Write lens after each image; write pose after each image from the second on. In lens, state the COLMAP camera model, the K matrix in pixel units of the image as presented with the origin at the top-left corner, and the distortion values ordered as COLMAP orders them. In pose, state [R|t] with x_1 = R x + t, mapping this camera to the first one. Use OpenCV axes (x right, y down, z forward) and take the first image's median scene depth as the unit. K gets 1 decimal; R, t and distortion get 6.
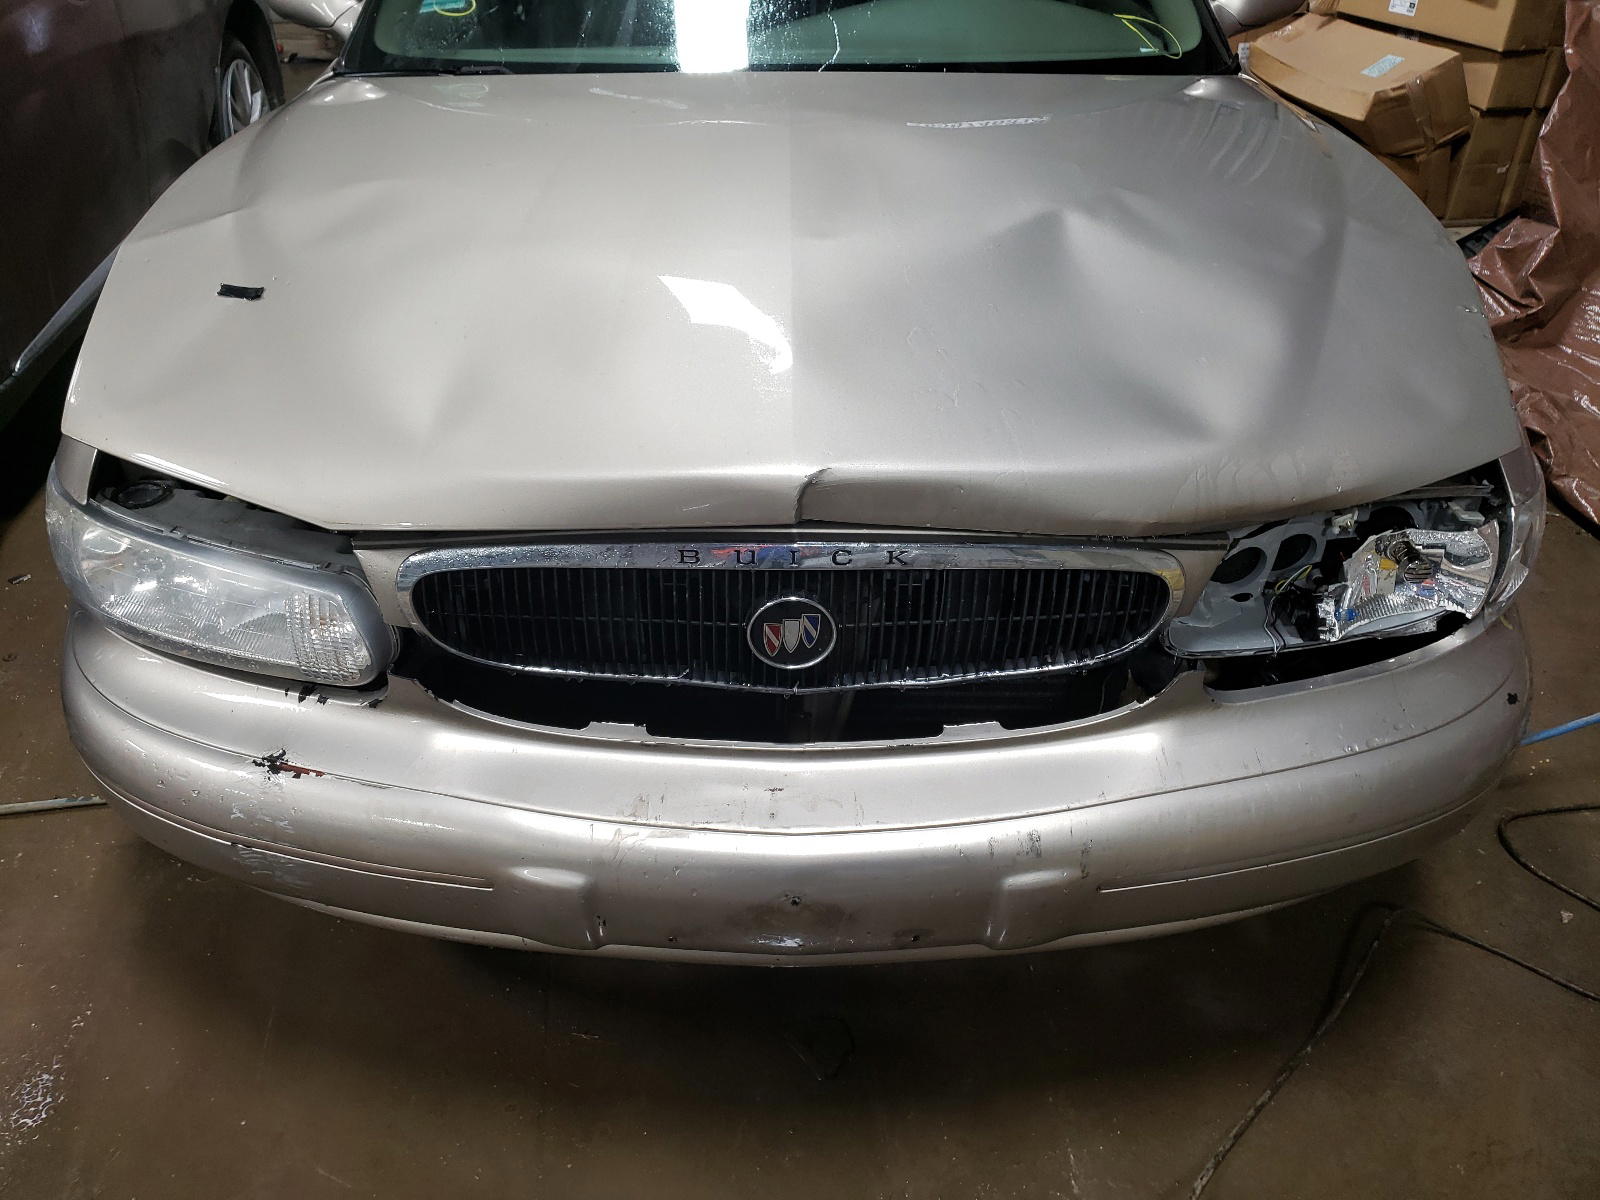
lens RADIAL K [[1275.6, 0, 800.0], [0, 1275.6, 600.0], [0, 0, 1]] dist [0.050810, -0.000646]
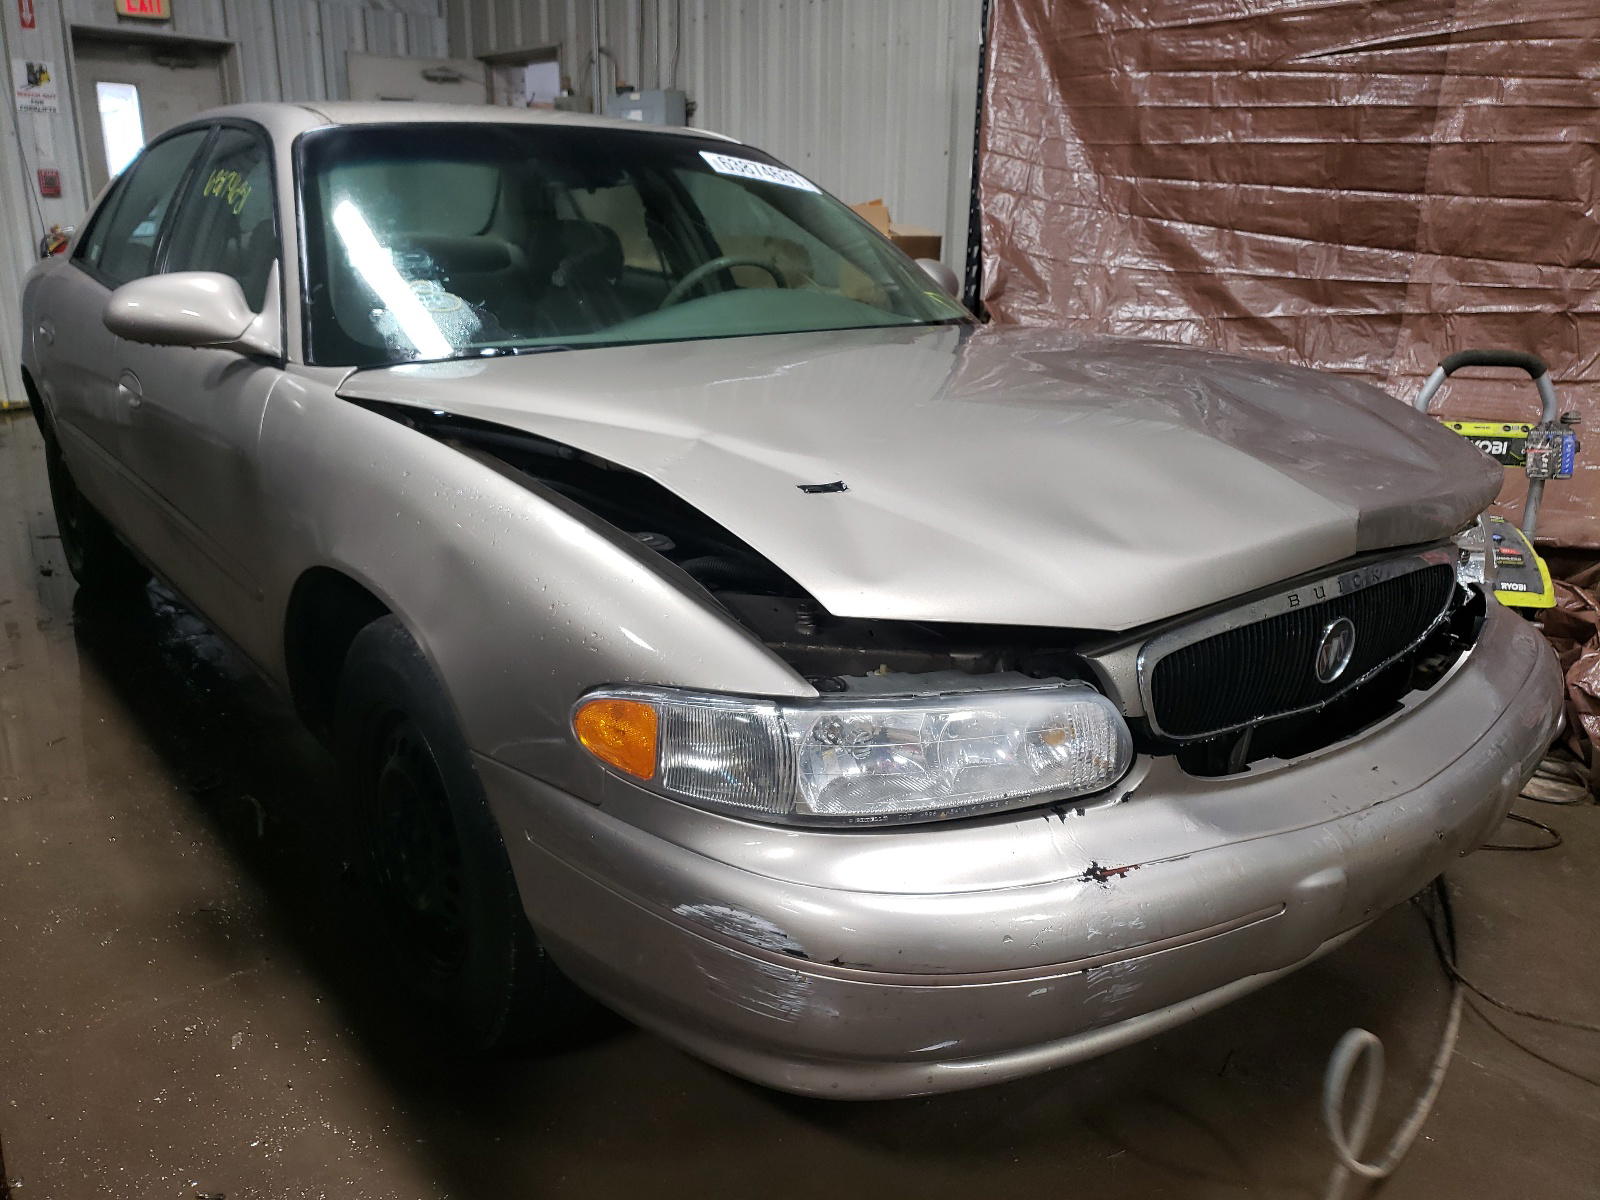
lens RADIAL K [[1275.6, 0, 800.0], [0, 1275.6, 600.0], [0, 0, 1]] dist [0.050810, -0.000646]
pose [[0.782787, -0.183014, 0.594769, -1.201777], [0.326475, 0.934457, -0.142143, -0.012392], [-0.529772, 0.305445, 0.791230, 0.236570]]
